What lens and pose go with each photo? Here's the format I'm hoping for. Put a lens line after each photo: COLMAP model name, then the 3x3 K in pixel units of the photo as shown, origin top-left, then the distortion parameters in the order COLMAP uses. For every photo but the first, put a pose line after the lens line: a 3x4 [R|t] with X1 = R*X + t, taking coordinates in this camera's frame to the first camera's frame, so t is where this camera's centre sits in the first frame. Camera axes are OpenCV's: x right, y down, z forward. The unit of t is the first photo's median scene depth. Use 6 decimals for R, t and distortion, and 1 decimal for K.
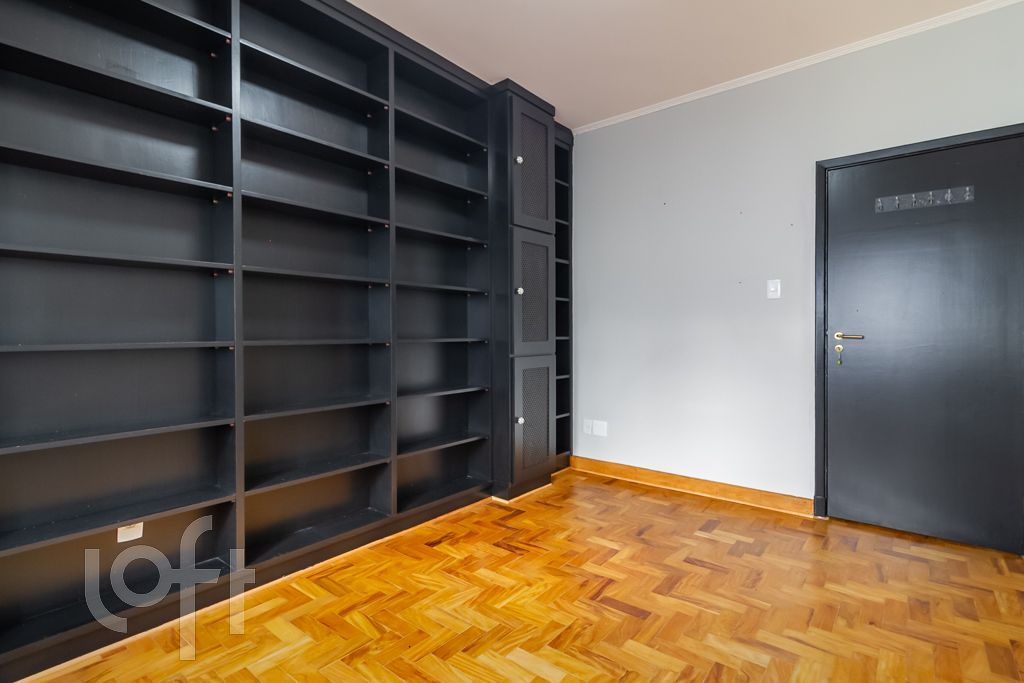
lens RADIAL K [[499.4, 0, 512.0], [0, 499.4, 341.5], [0, 0, 1]] dist [0.000958, 0.000082]
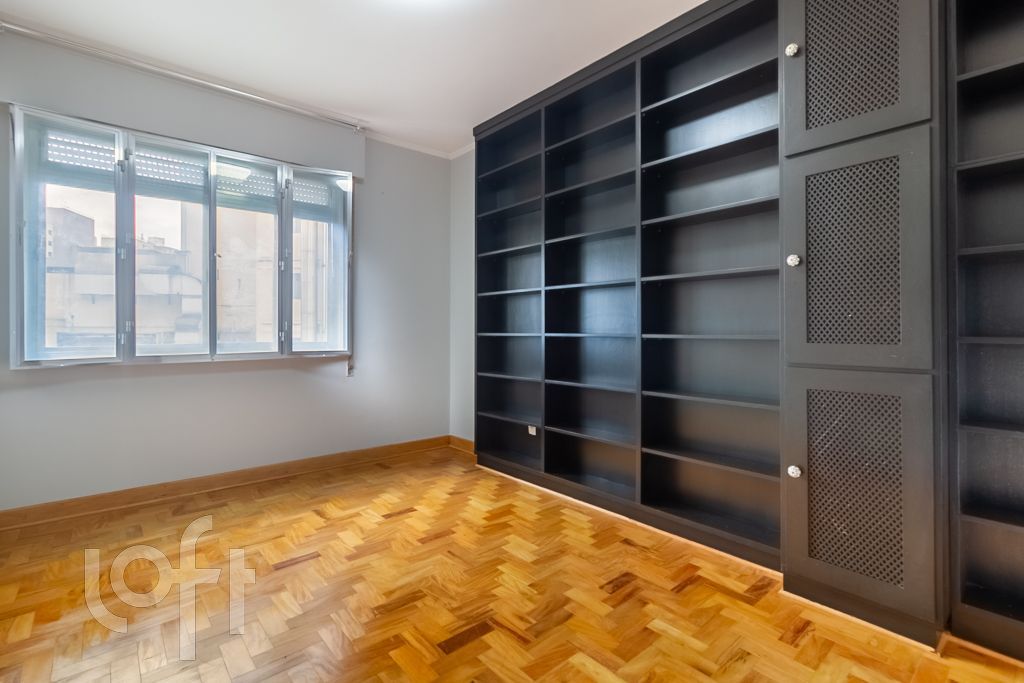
lens RADIAL K [[485.8, 0, 519.8], [0, 485.8, 328.5], [0, 0, 1]] dist [0.003070, 0.000111]
pose [[-0.185542, 0.001597, -0.982635, 0.875919], [-0.011186, 0.999930, 0.003738, -0.017616], [0.982573, 0.011686, -0.185511, 1.032940]]
